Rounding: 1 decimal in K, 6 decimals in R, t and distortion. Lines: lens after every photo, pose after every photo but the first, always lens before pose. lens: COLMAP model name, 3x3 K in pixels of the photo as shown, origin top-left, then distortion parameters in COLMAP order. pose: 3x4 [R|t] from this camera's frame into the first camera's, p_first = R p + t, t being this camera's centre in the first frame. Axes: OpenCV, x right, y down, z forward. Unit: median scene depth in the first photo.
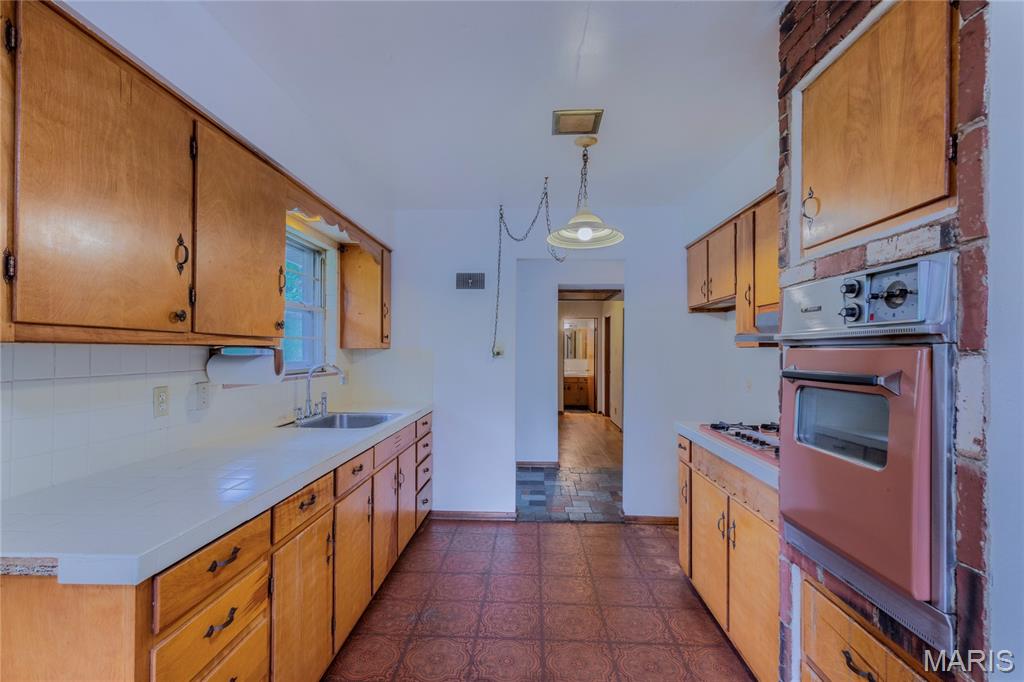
lens RADIAL K [[457.4, 0, 516.0], [0, 457.4, 348.9], [0, 0, 1]] dist [0.006840, -0.000318]
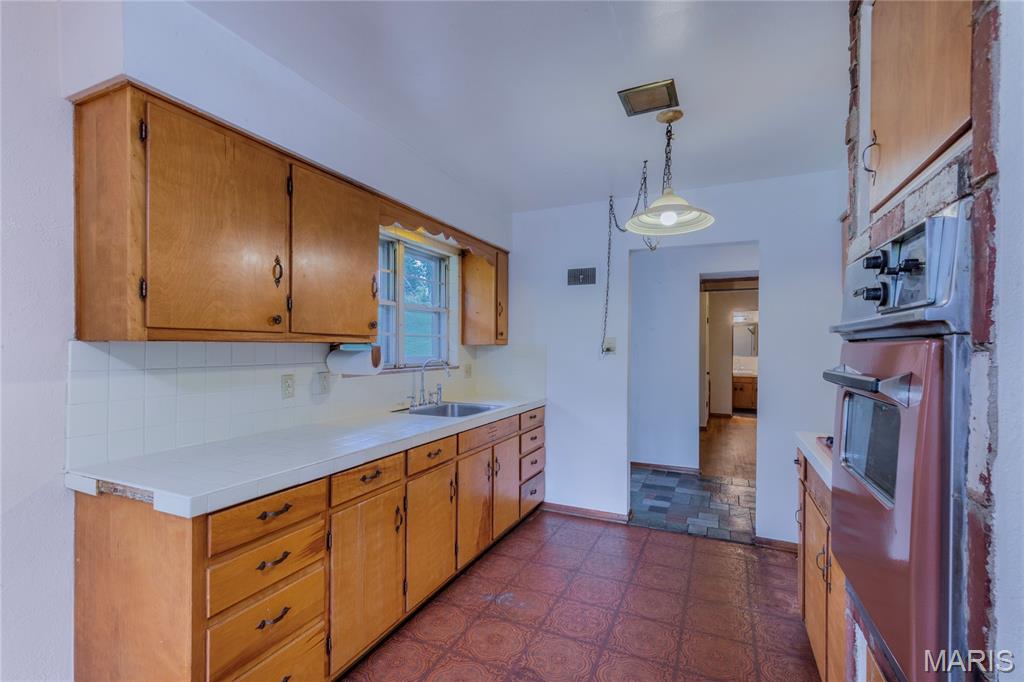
lens RADIAL K [[457.4, 0, 516.0], [0, 457.4, 348.9], [0, 0, 1]] dist [0.006840, -0.000318]
pose [[0.925588, 0.000292, -0.378531, 0.301768], [0.002757, 0.999968, 0.007514, 0.001465], [0.378522, -0.007999, 0.925558, 0.056003]]
